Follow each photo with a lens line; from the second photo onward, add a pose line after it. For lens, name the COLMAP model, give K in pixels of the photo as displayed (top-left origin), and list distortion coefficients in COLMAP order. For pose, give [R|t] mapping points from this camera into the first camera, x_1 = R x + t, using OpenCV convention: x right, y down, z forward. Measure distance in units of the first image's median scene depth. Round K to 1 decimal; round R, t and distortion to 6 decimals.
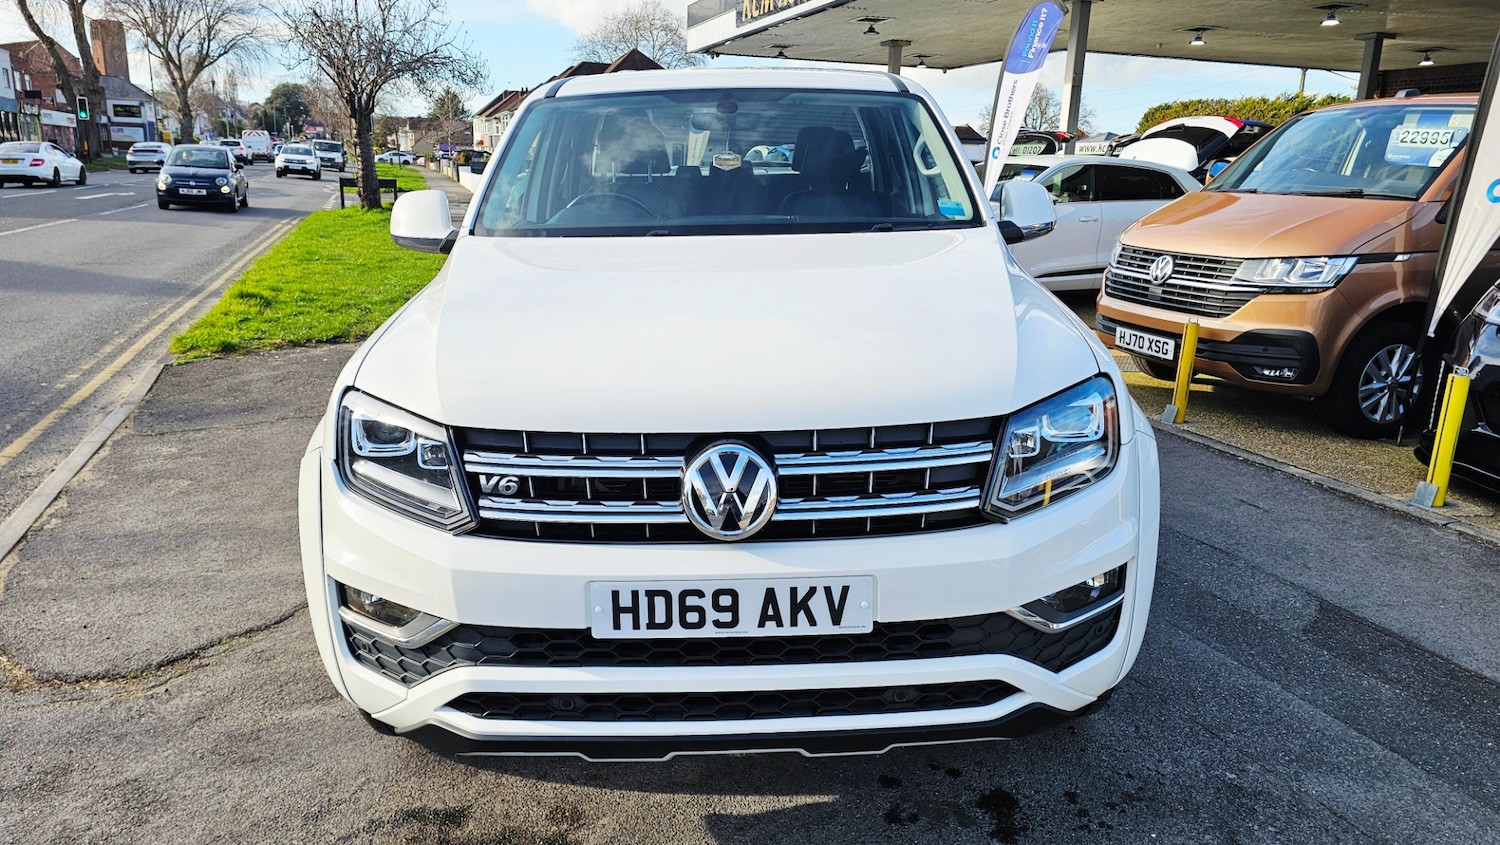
lens RADIAL K [[1003.4, 0, 747.0], [0, 1003.4, 424.8], [0, 0, 1]] dist [0.057040, -0.056328]
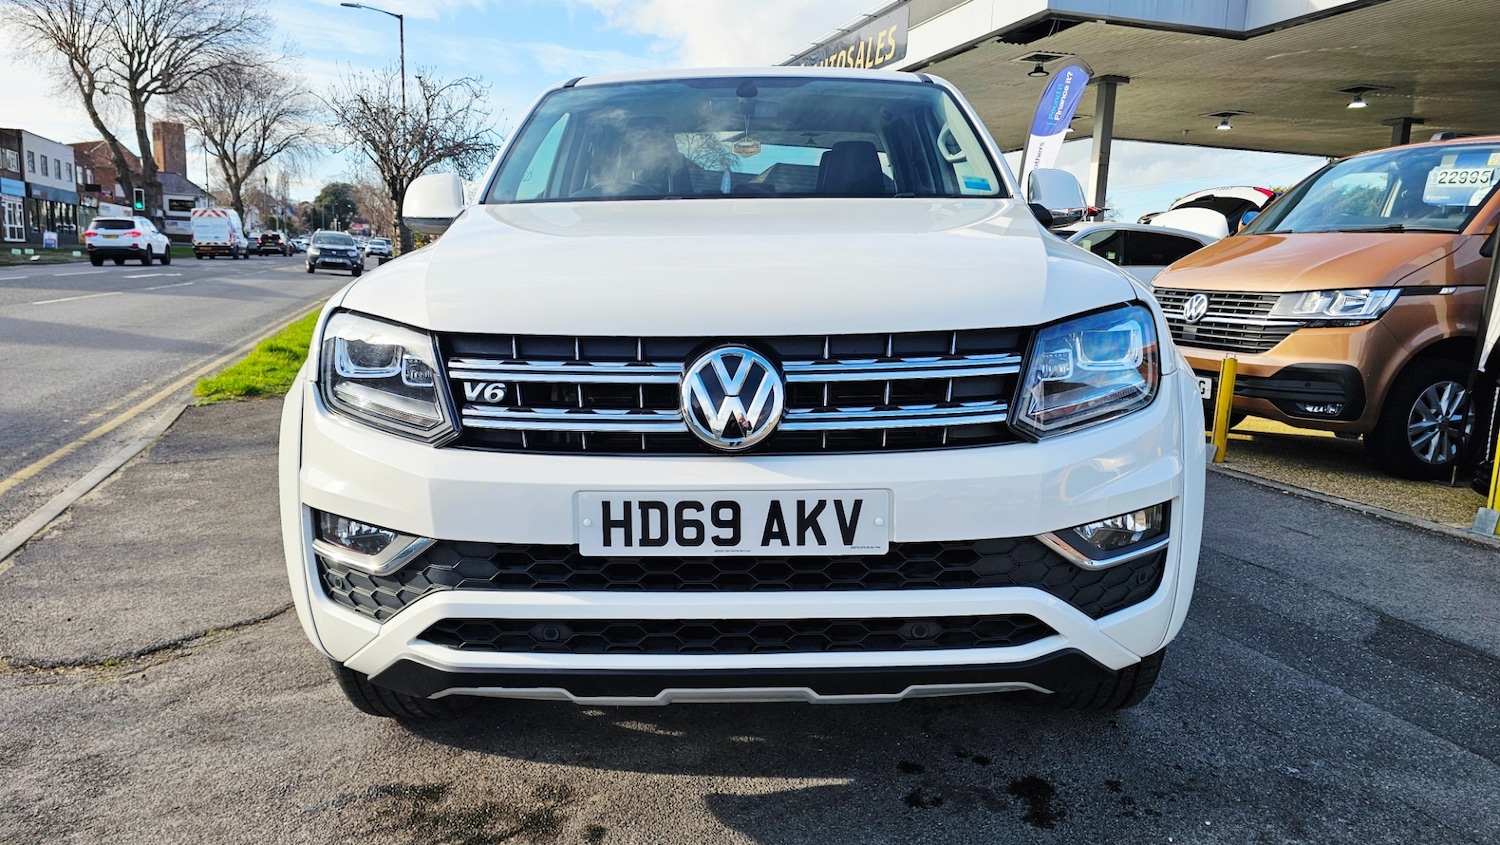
lens RADIAL K [[1003.4, 0, 748.4], [0, 1003.4, 428.6], [0, 0, 1]] dist [0.057040, -0.056328]
pose [[0.999557, 0.010847, -0.027712, 0.013691], [-0.013277, 0.995937, -0.089063, 0.105066], [0.026634, 0.089392, 0.995640, 0.052328]]
